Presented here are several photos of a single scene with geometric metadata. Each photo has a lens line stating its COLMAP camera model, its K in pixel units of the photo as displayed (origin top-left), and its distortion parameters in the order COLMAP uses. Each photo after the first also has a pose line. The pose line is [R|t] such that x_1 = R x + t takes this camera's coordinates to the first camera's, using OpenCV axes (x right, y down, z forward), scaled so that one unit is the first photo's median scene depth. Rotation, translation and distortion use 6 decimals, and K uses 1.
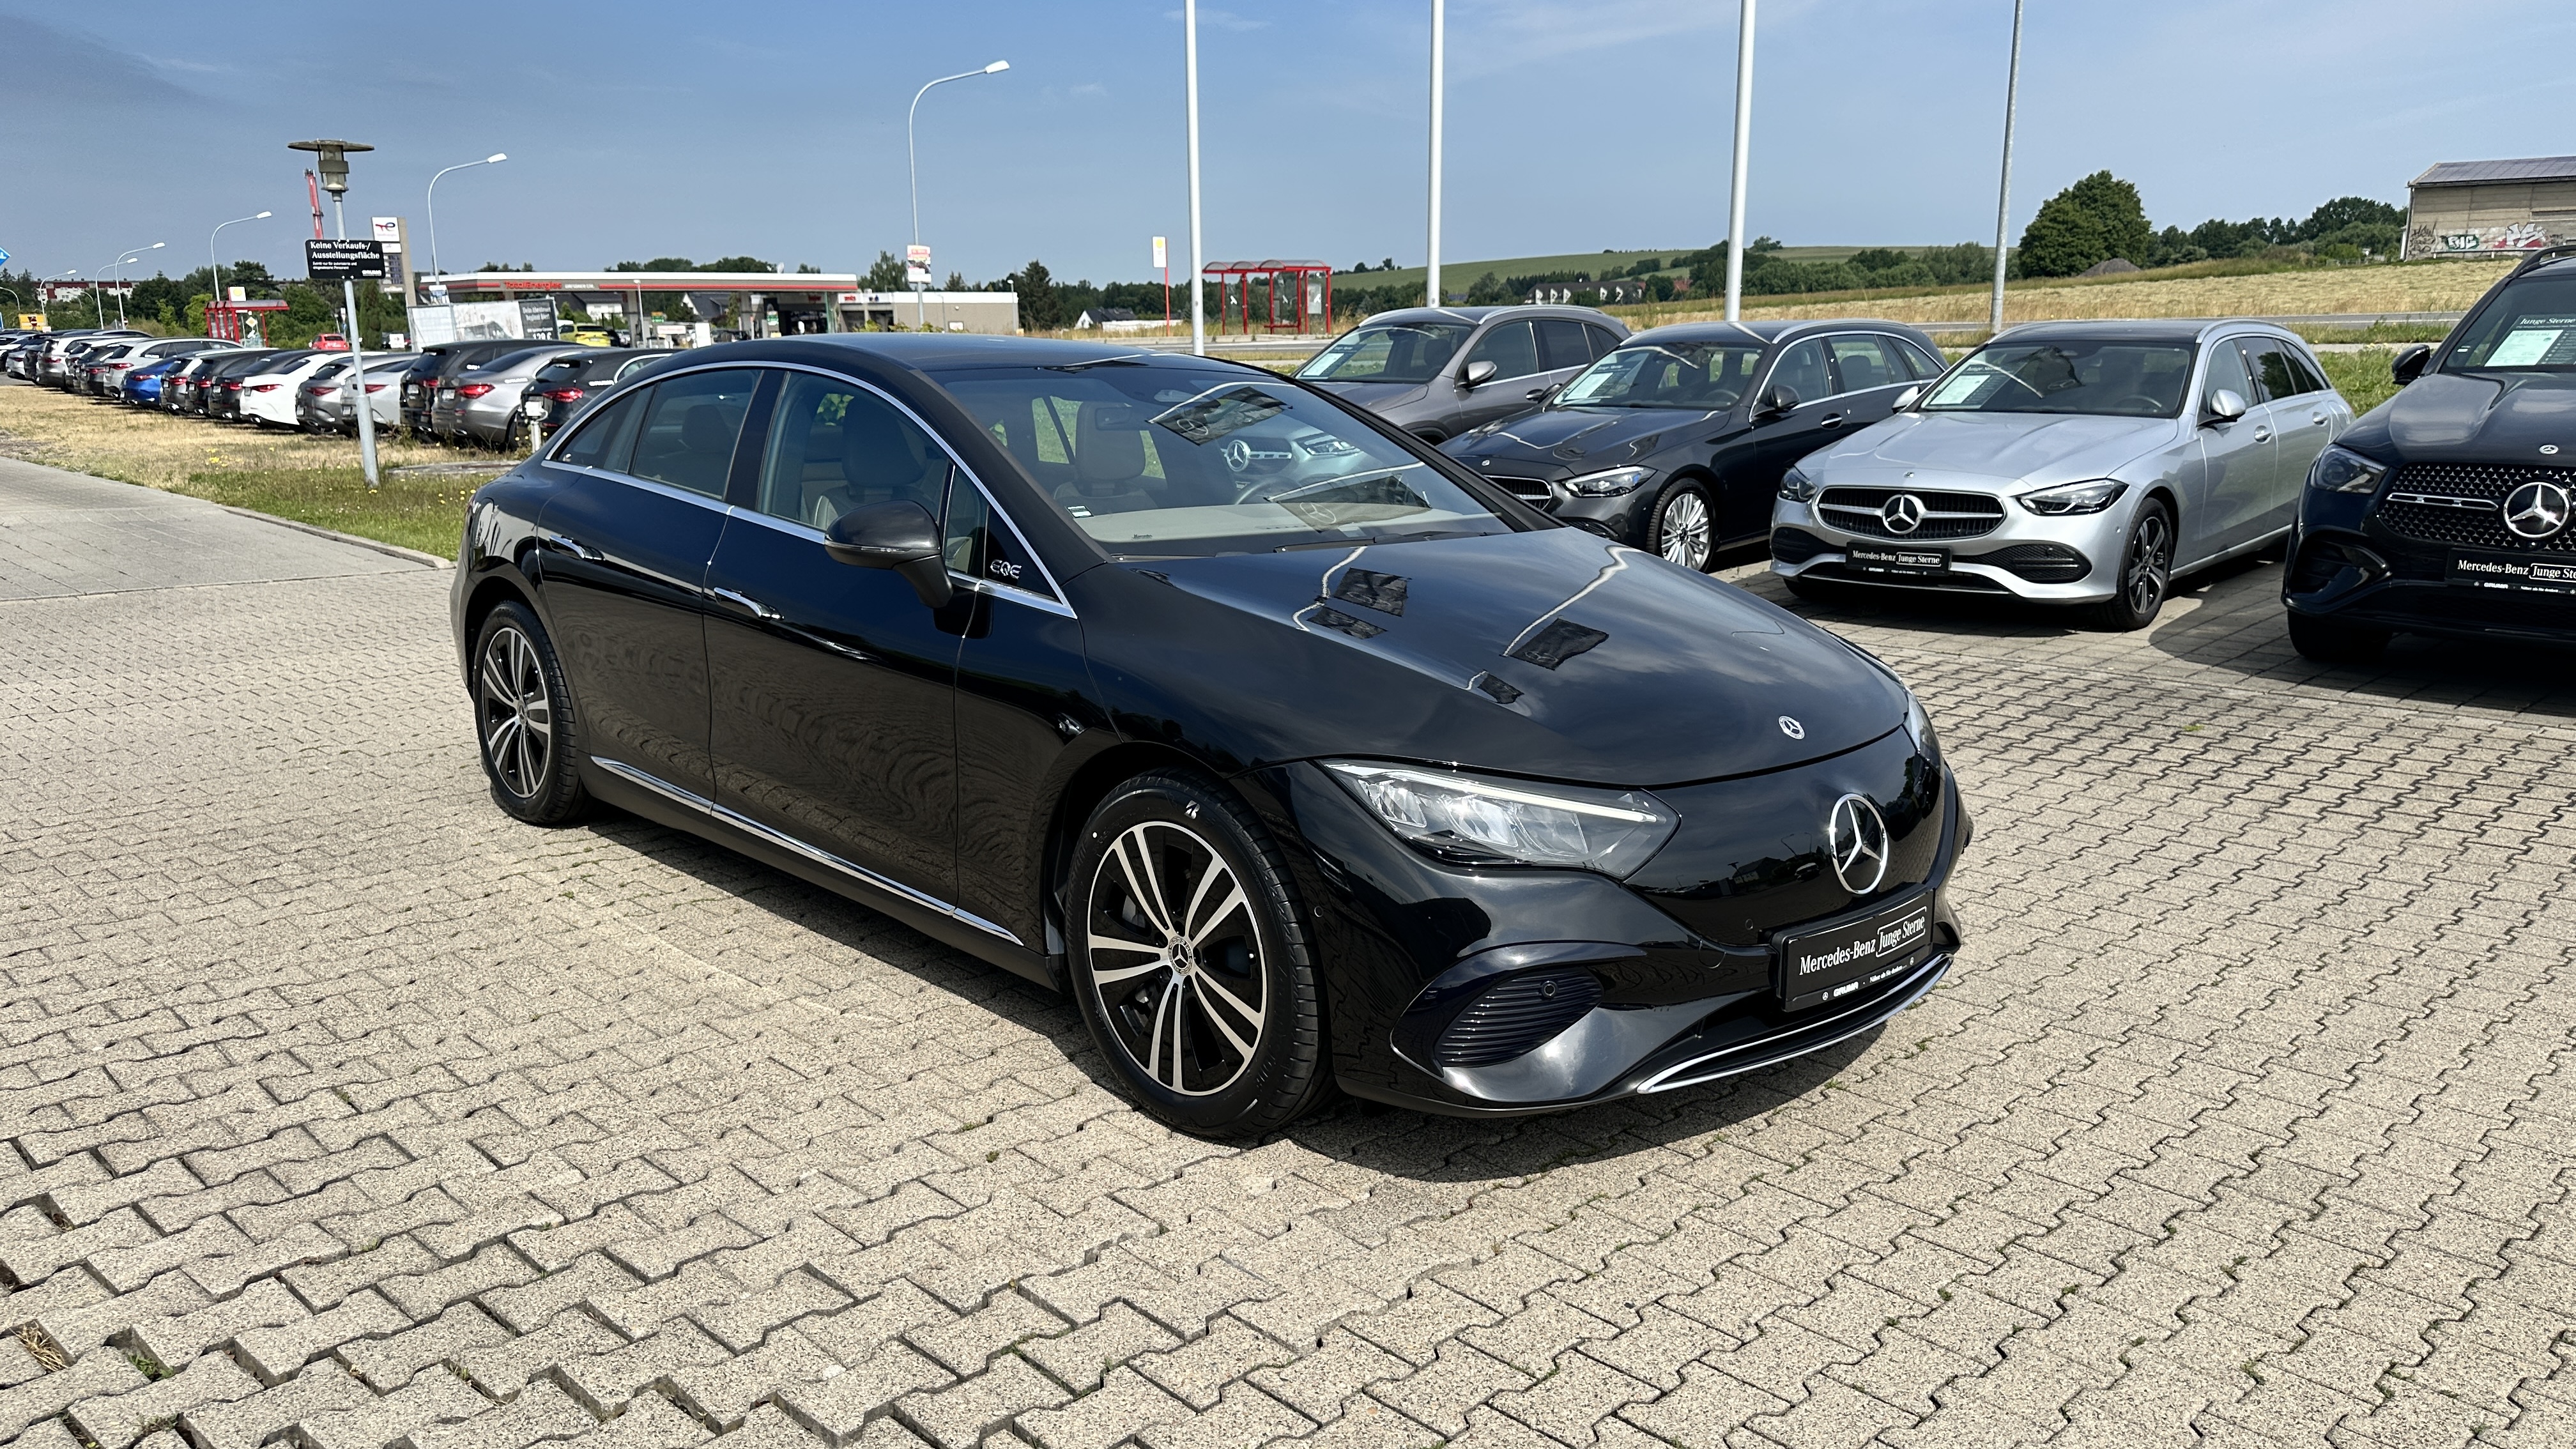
lens RADIAL K [[1802.1, 0, 1288.0], [0, 1802.1, 724.5], [0, 0, 1]] dist [0.034187, -0.030905]
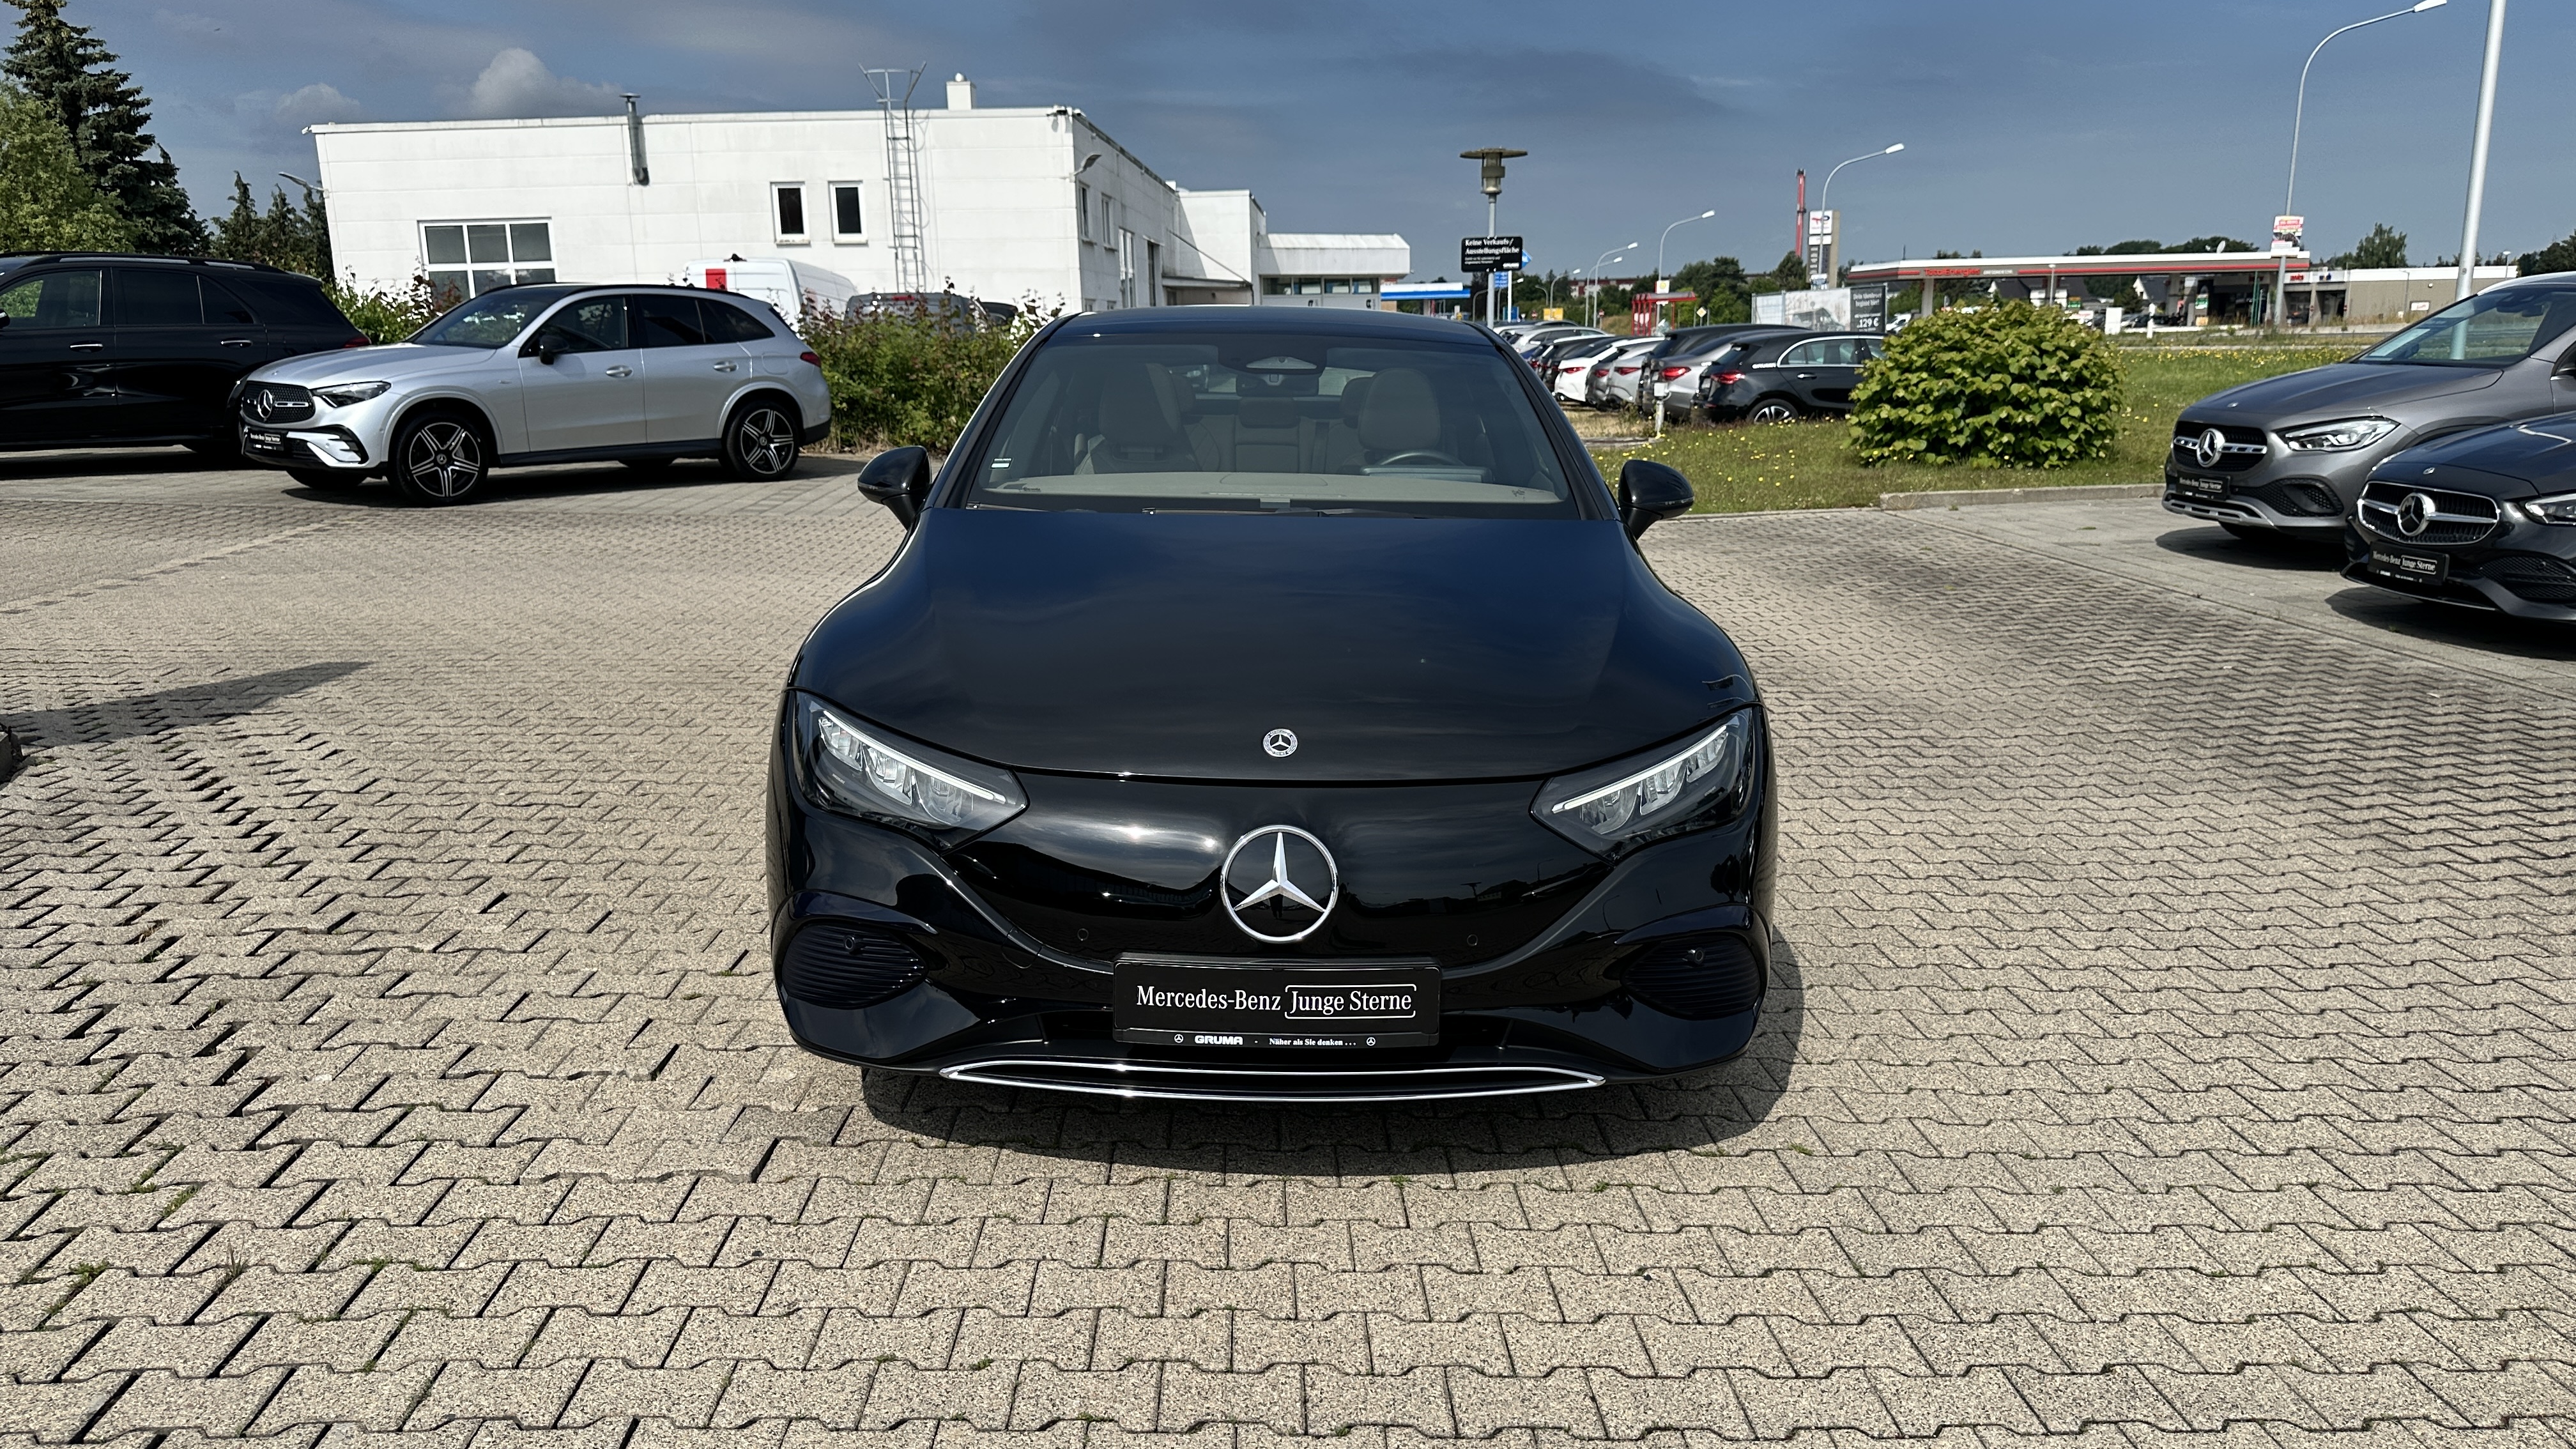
lens RADIAL K [[1816.3, 0, 1287.1], [0, 1816.3, 702.8], [0, 0, 1]] dist [0.064182, -0.096063]
pose [[0.736361, 0.135494, -0.662883, 0.186111], [-0.139986, 0.989053, 0.046660, -0.012263], [0.661949, 0.058435, 0.747268, 0.075571]]
